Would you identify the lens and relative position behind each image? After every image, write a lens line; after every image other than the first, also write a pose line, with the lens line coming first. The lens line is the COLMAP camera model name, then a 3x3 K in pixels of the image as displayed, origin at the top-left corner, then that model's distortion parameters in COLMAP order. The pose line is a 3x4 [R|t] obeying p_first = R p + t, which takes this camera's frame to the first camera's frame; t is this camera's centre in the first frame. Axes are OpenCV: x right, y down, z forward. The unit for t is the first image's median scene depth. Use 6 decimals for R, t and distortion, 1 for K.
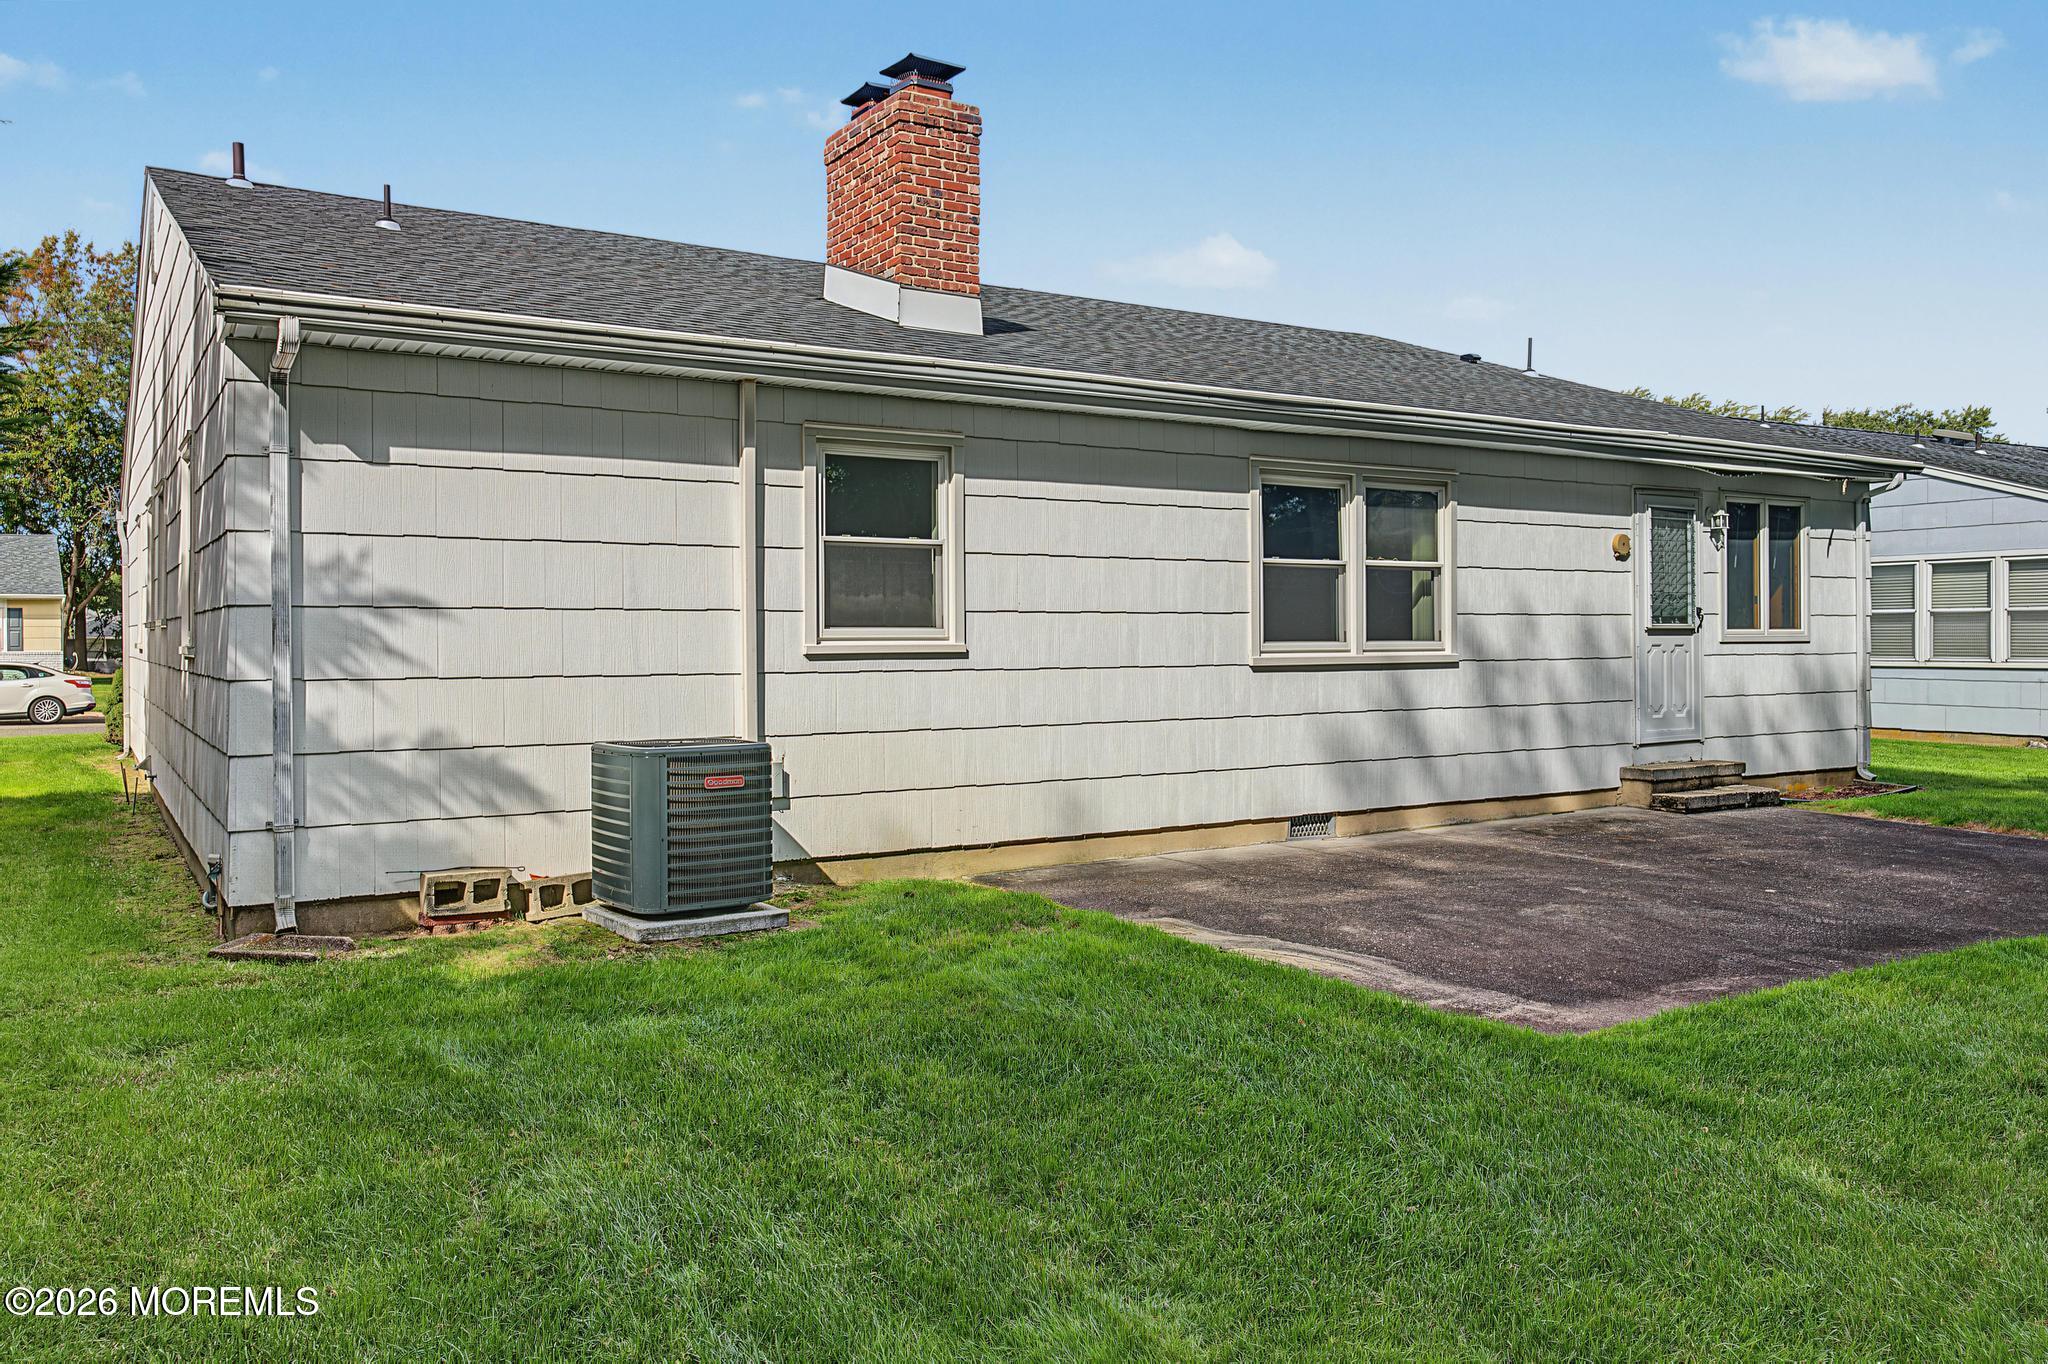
lens RADIAL K [[1545.4, 0, 1028.1], [0, 1545.4, 645.9], [0, 0, 1]] dist [0.017624, 0.000920]
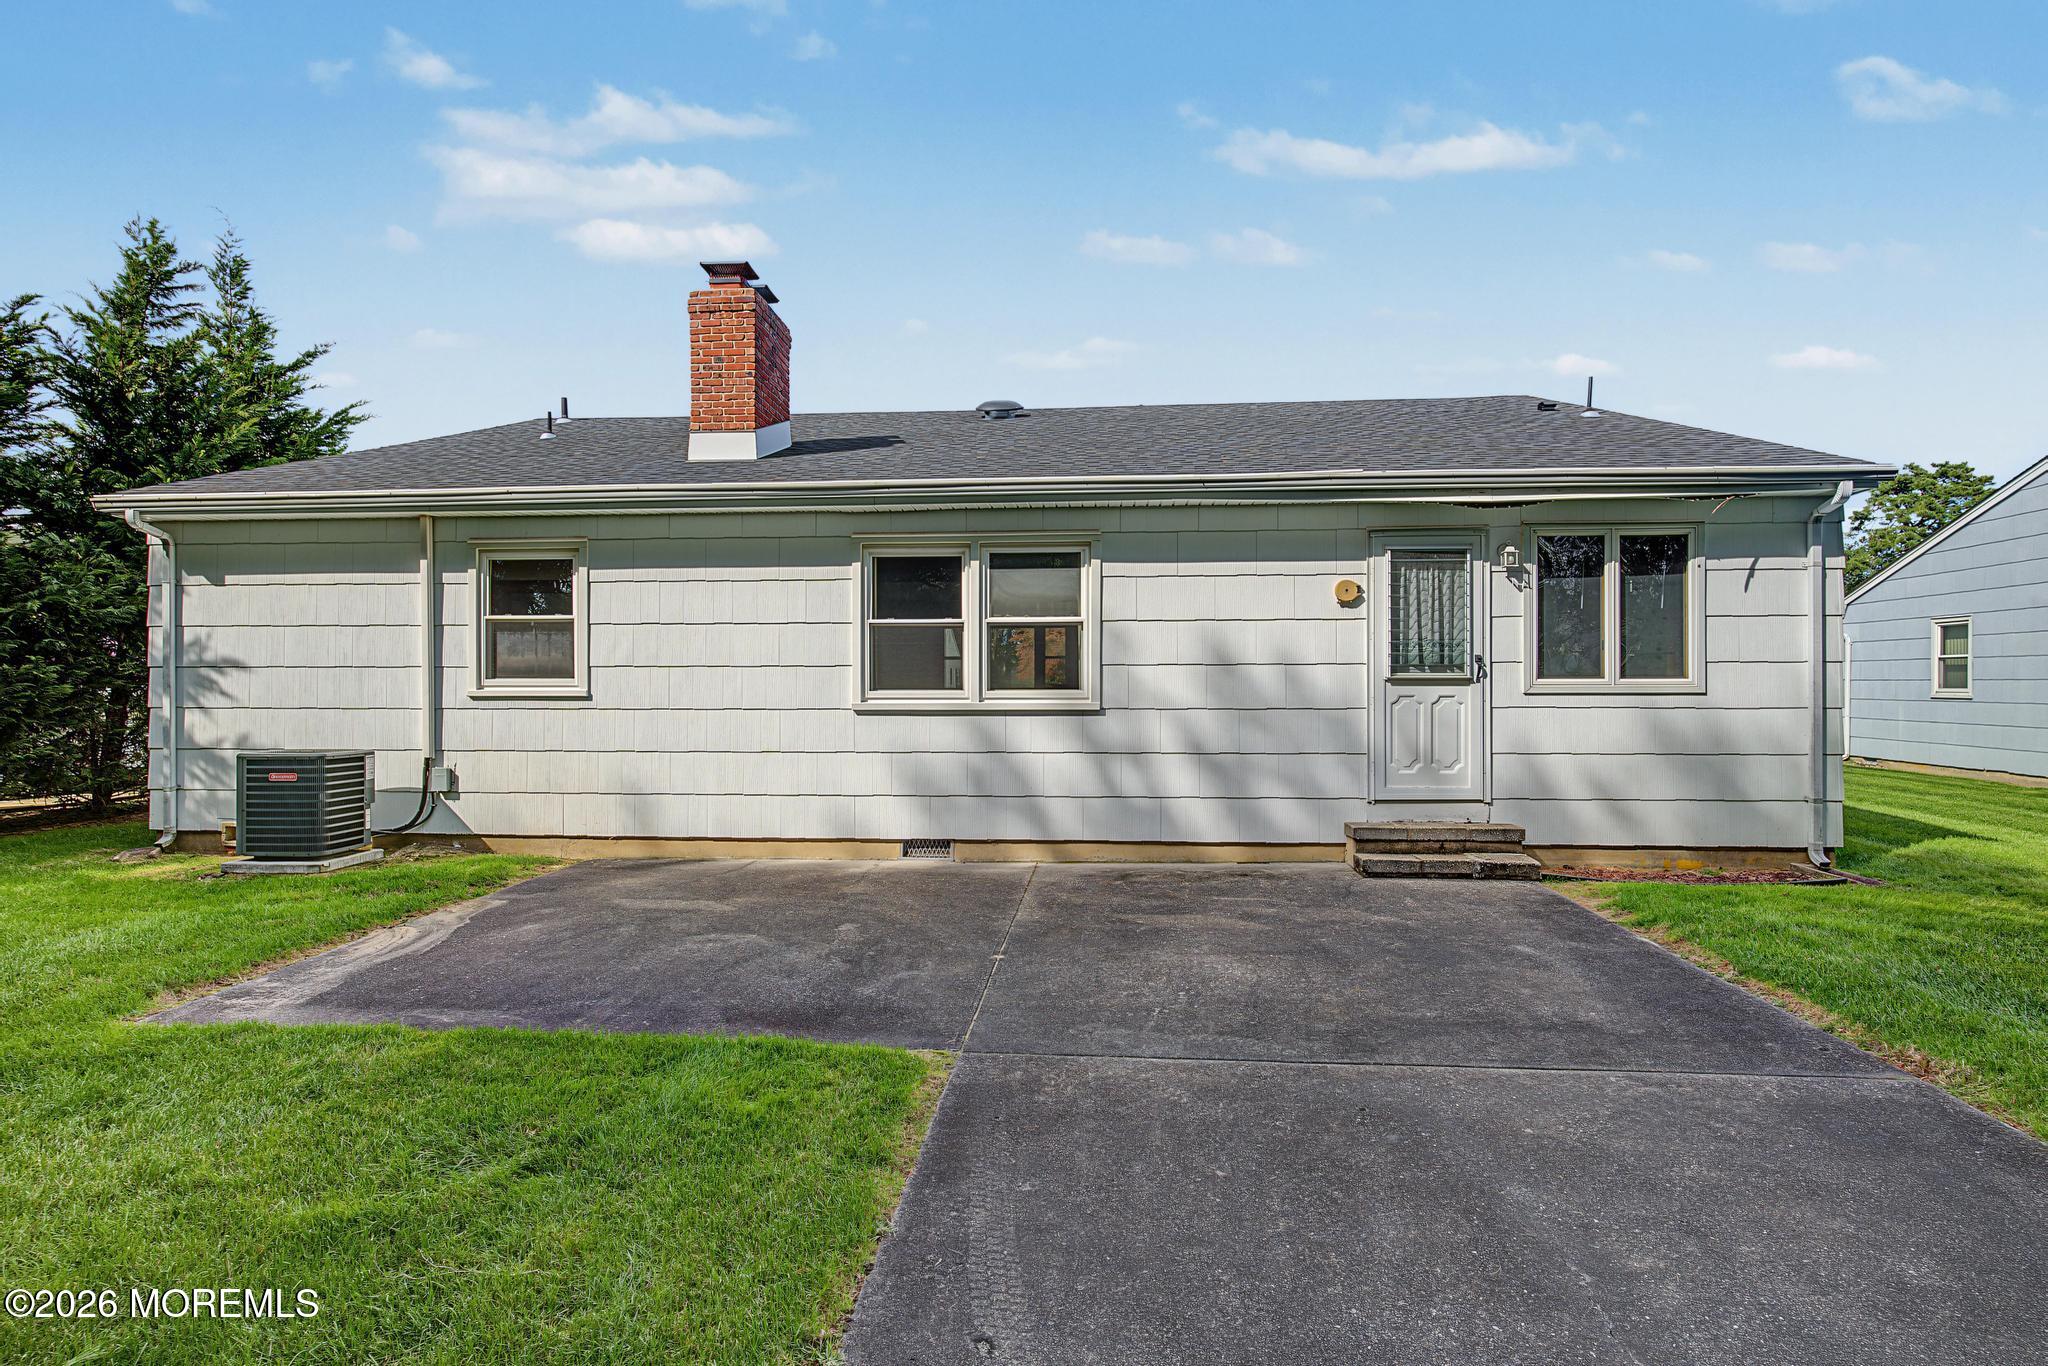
lens RADIAL K [[1100.0, 0, 1024.0], [0, 1100.0, 683.0], [0, 0, 1]] dist [0.002816, 0.001373]
pose [[0.794703, 0.003053, -0.606991, 0.744892], [-0.005662, 0.999981, -0.002384, -0.006324], [0.606972, 0.005331, 0.794705, 0.392499]]
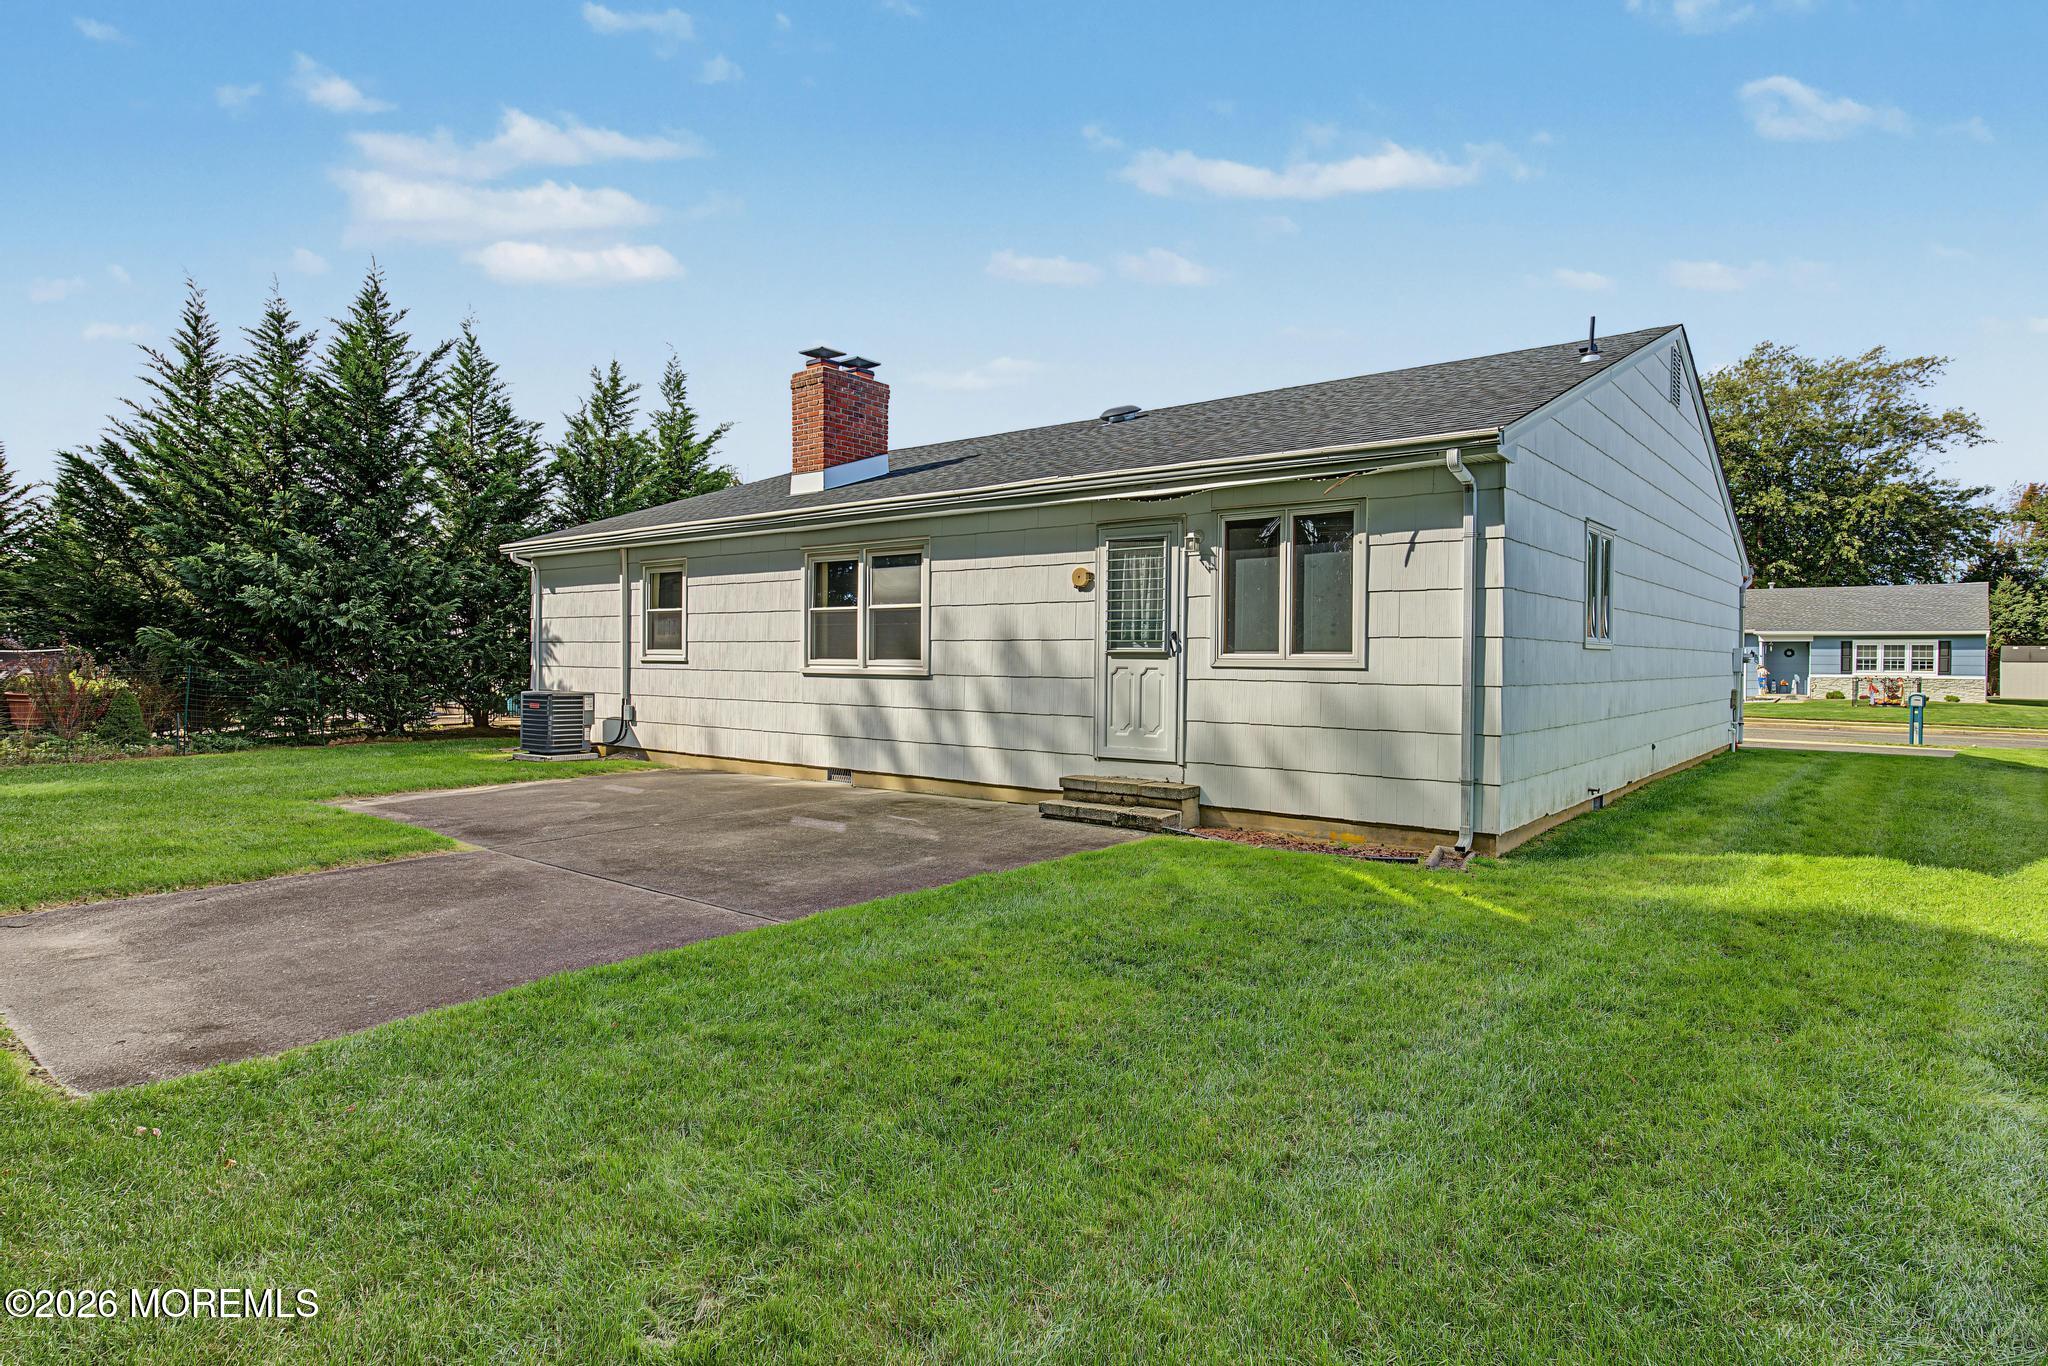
lens RADIAL K [[1100.0, 0, 1024.0], [0, 1100.0, 683.0], [0, 0, 1]] dist [0.002816, 0.001373]
pose [[0.321927, 0.029799, -0.946295, 1.314607], [-0.014402, 0.999543, 0.026576, -0.010881], [0.946655, 0.005073, 0.322209, 0.821969]]
